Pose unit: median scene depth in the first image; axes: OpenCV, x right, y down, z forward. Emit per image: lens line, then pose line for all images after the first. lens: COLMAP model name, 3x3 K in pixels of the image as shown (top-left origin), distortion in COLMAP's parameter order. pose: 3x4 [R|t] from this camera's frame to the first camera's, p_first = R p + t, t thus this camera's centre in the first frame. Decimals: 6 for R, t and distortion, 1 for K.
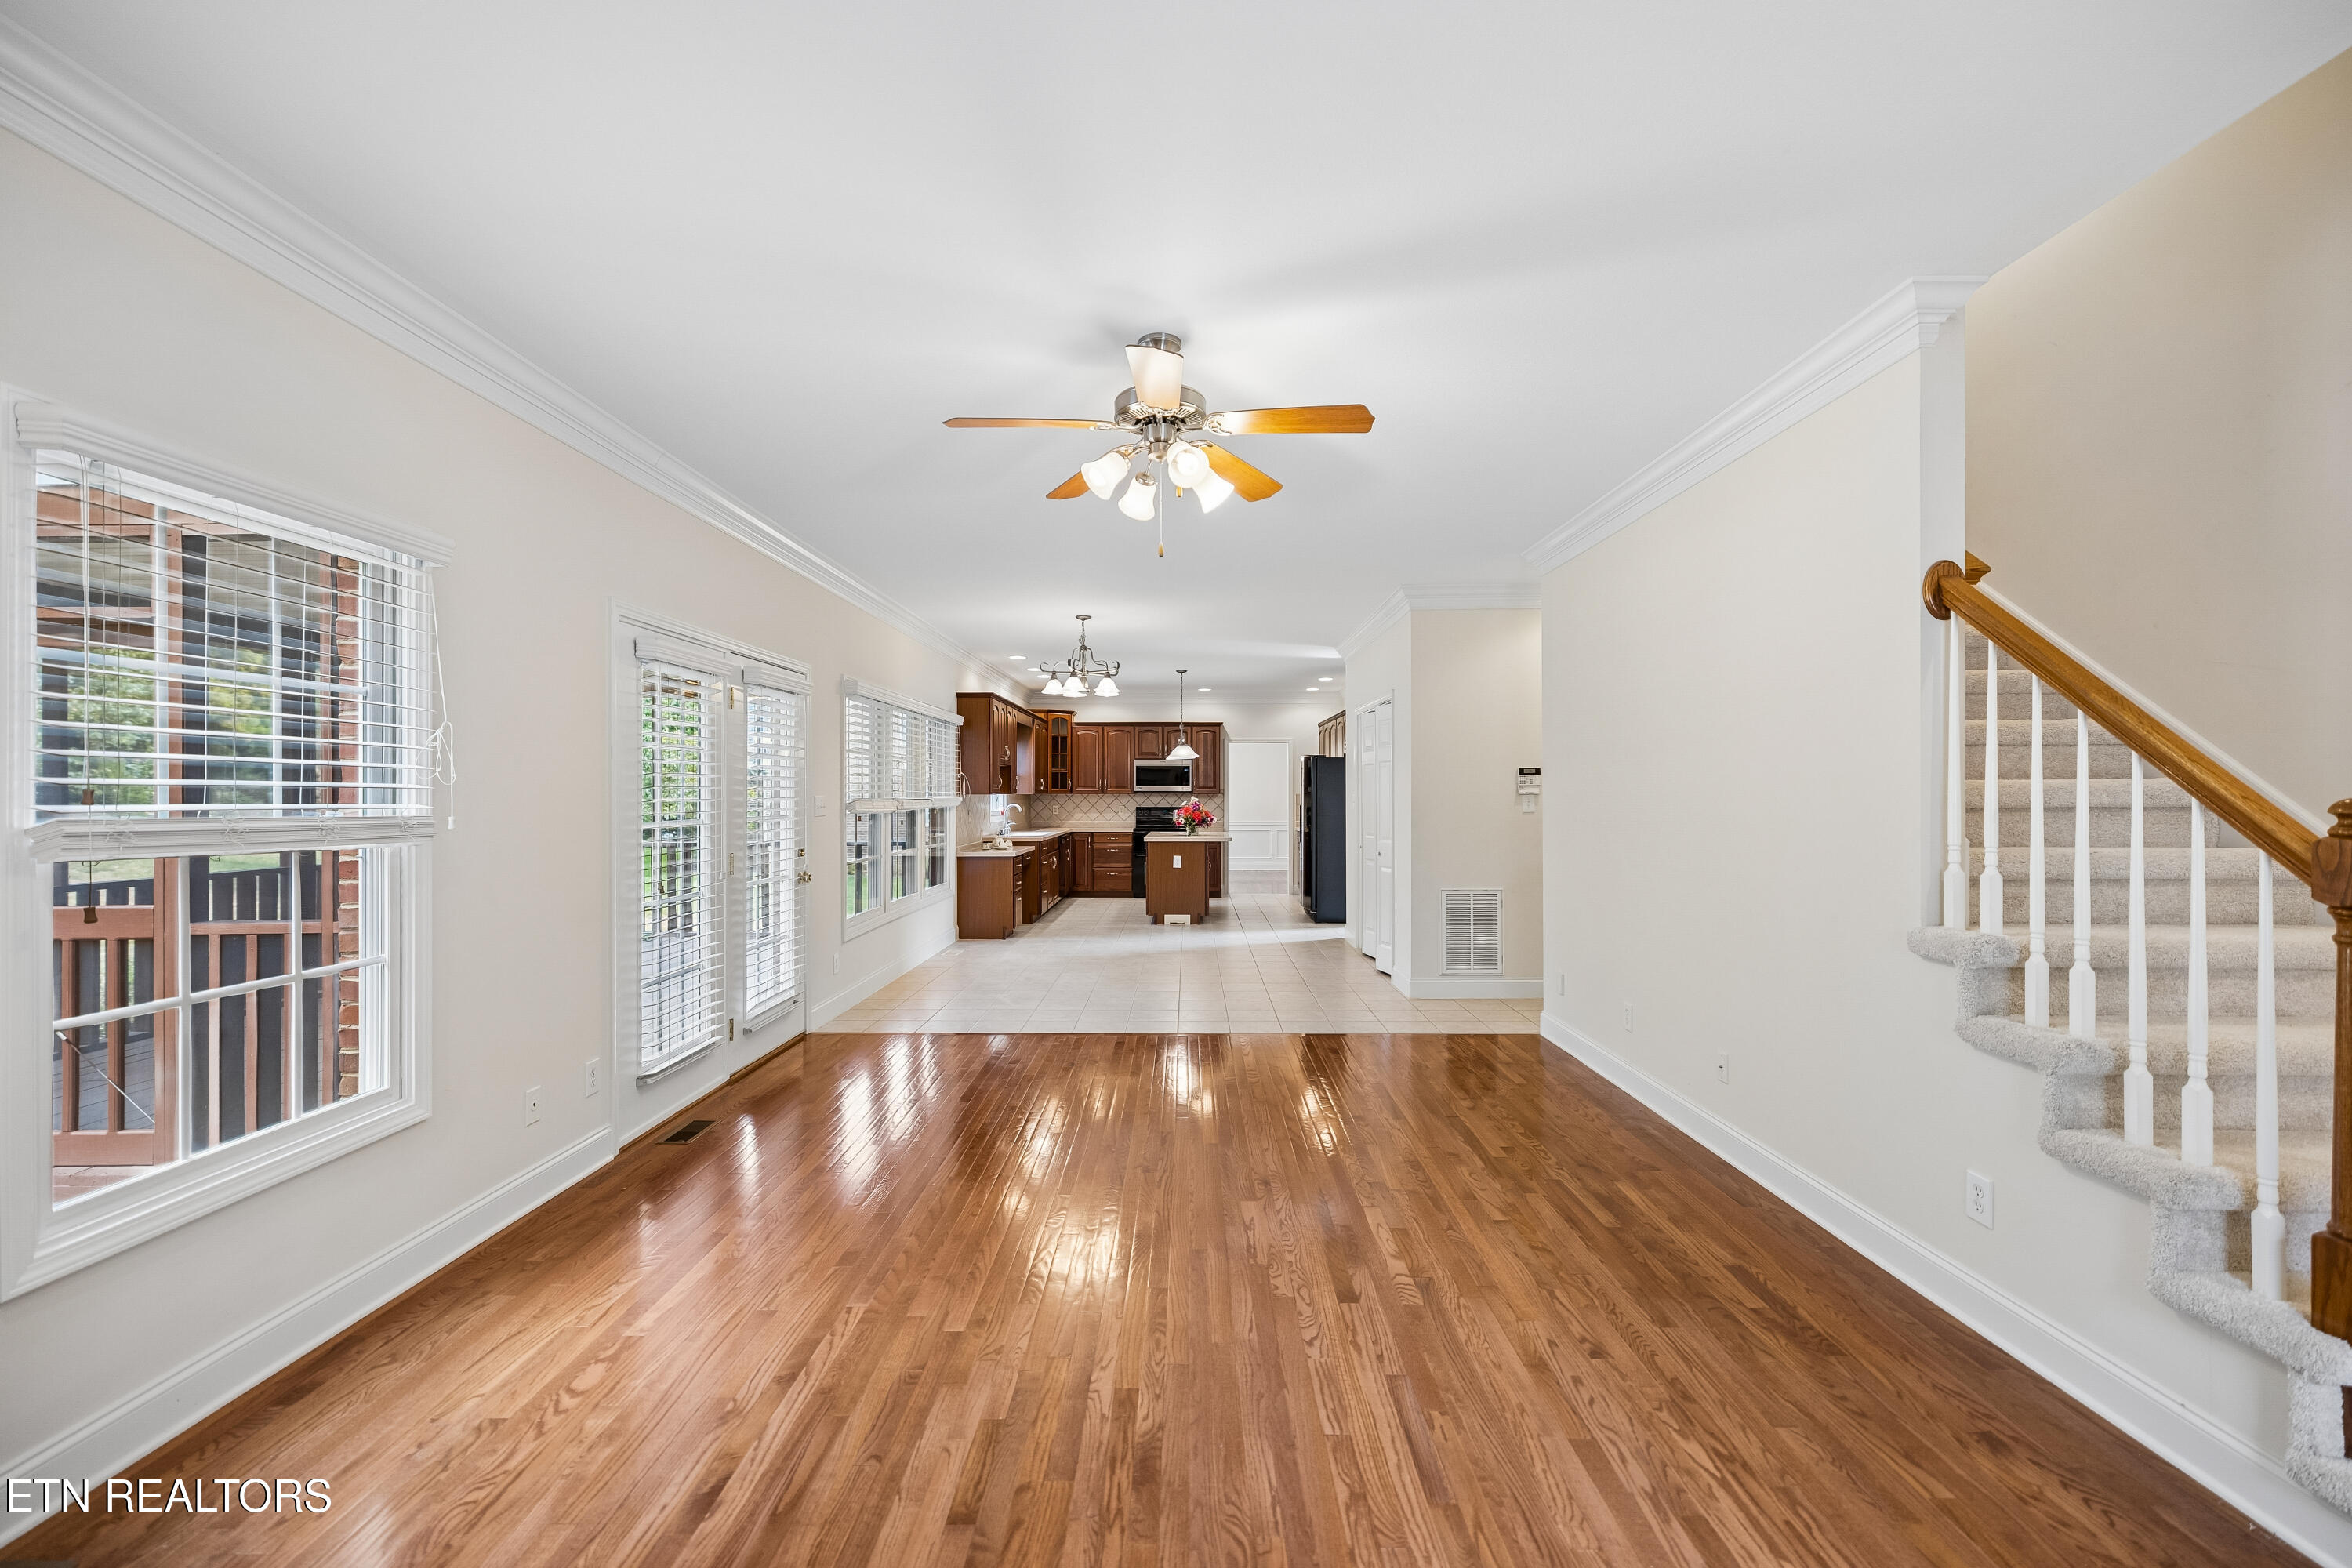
lens RADIAL K [[995.9, 0, 1180.0], [0, 995.9, 792.0], [0, 0, 1]] dist [-0.001941, -0.000384]
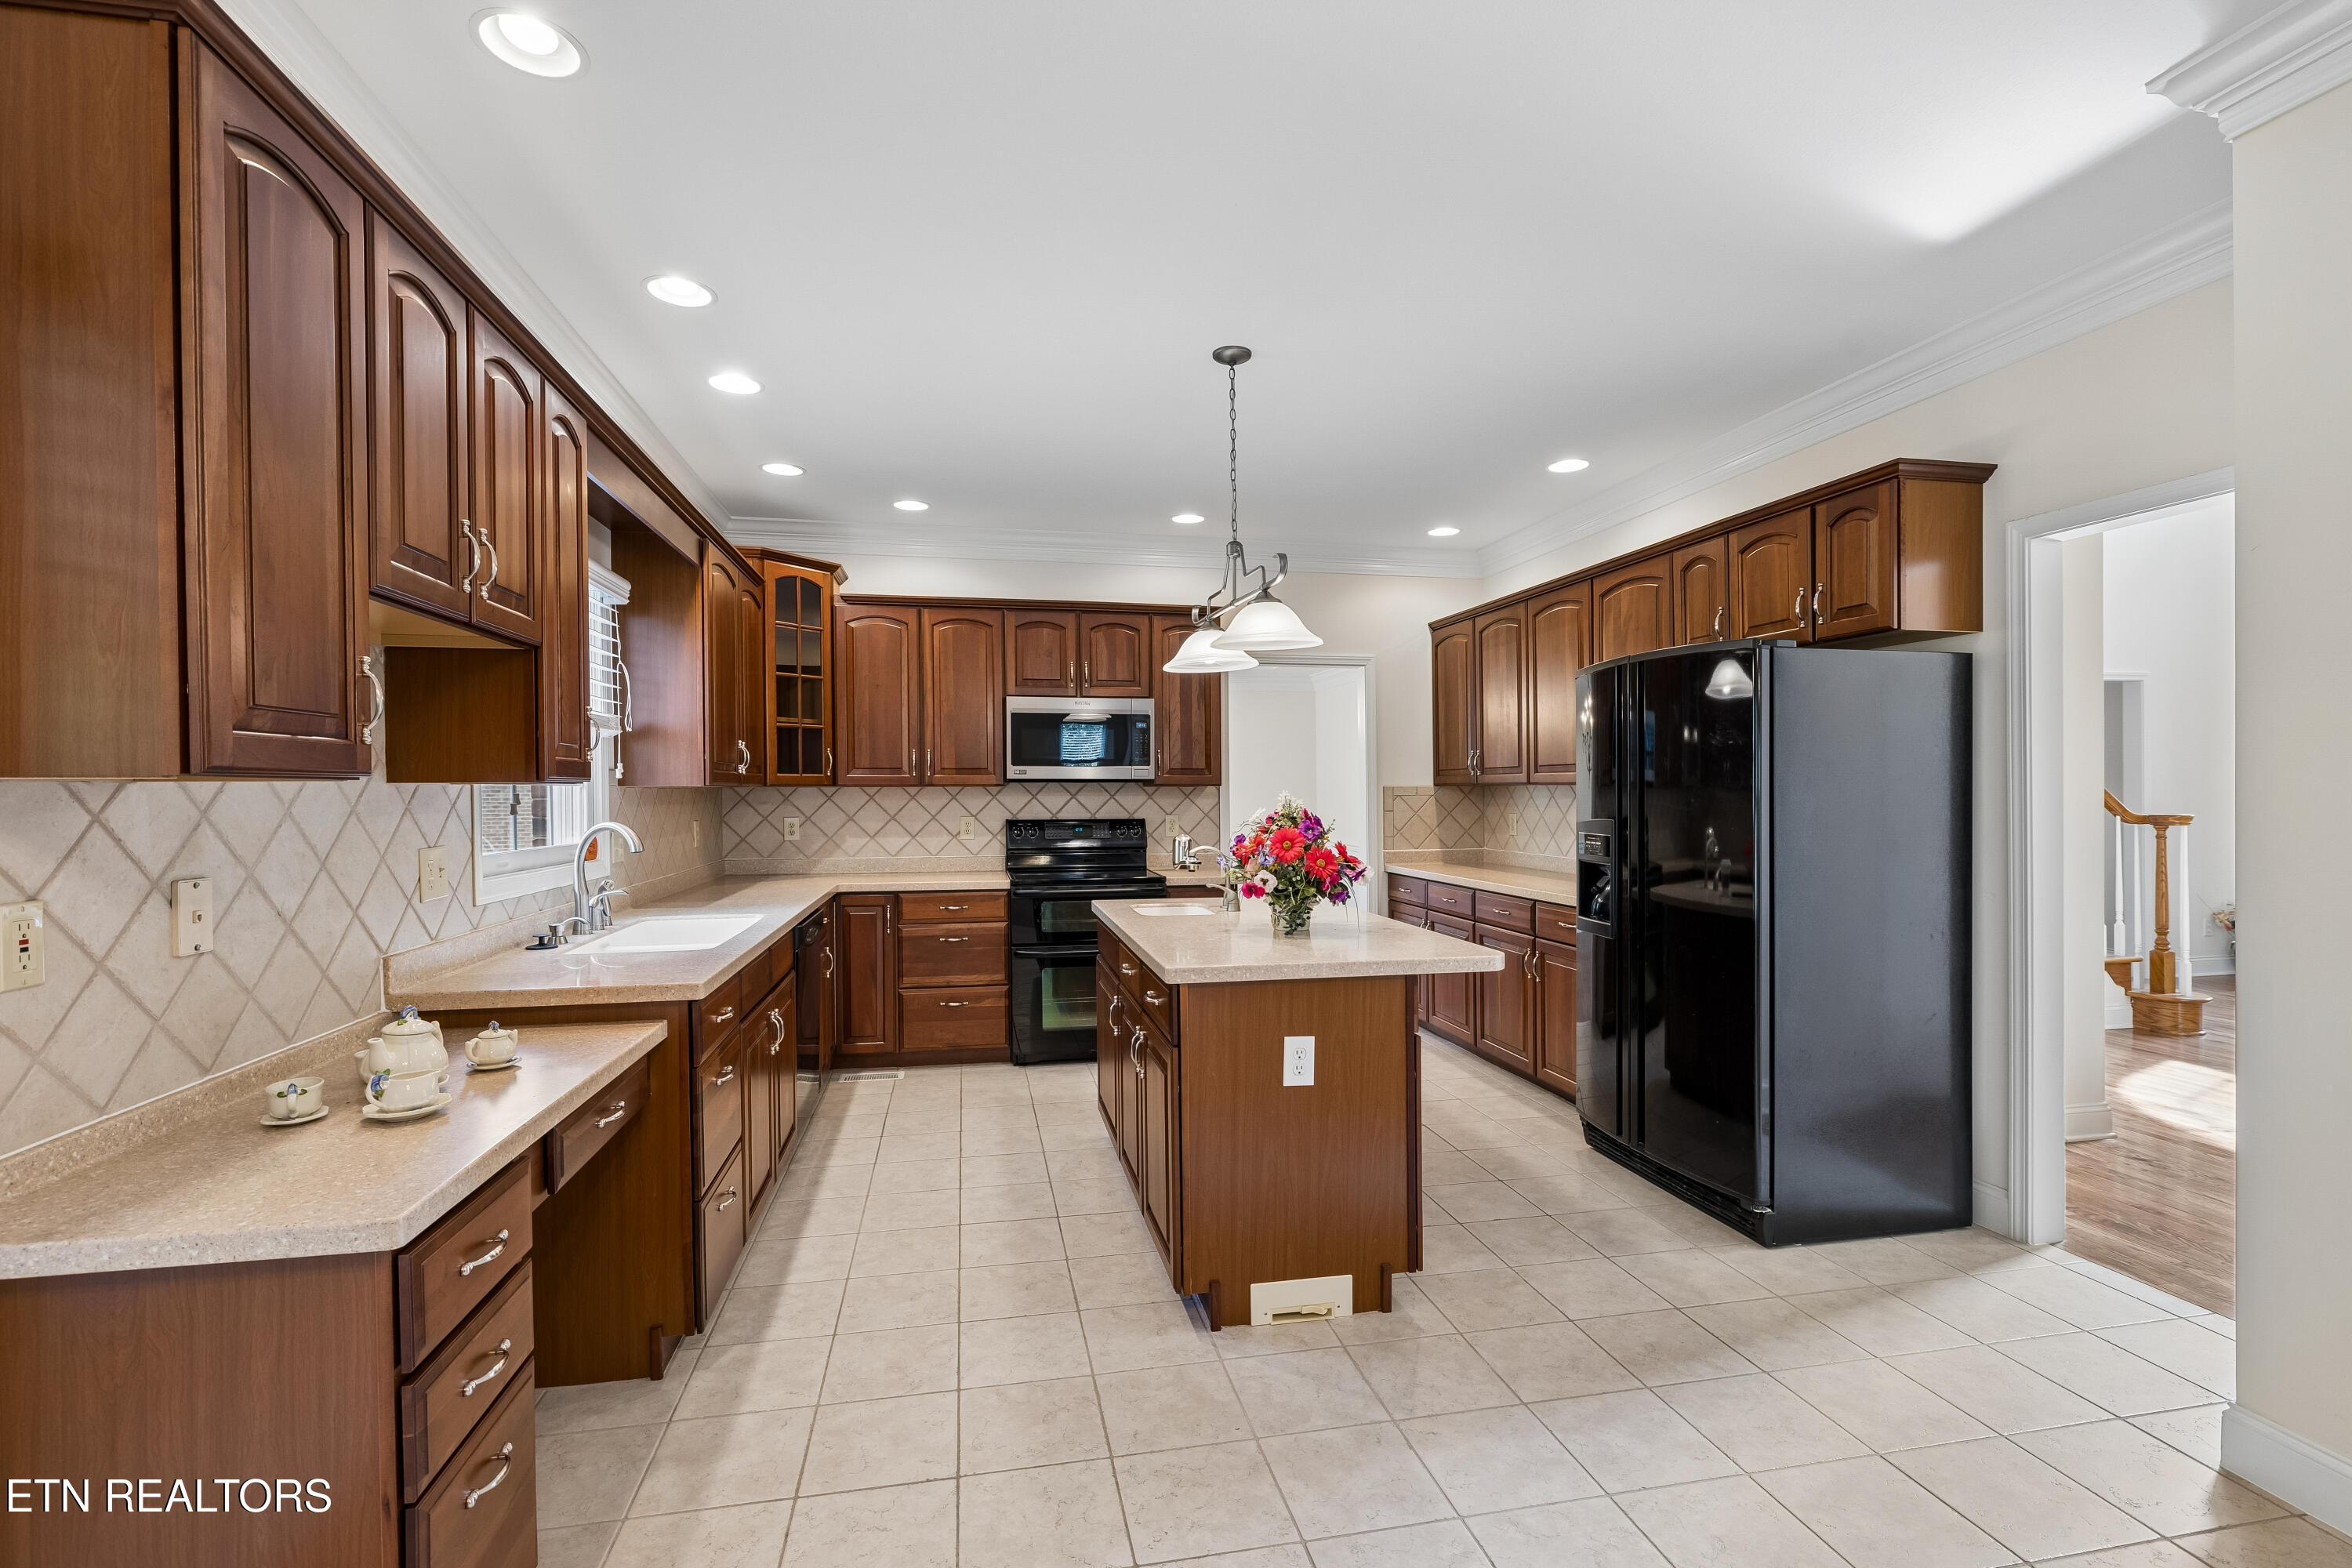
lens RADIAL K [[1067.3, 0, 1176.0], [0, 1067.3, 784.0], [0, 0, 1]] dist [-0.000321, -0.000029]
pose [[0.978587, -0.008663, 0.205651, -0.066758], [0.008778, 0.999961, 0.000355, 0.001571], [-0.205646, 0.001457, 0.978625, 0.587879]]
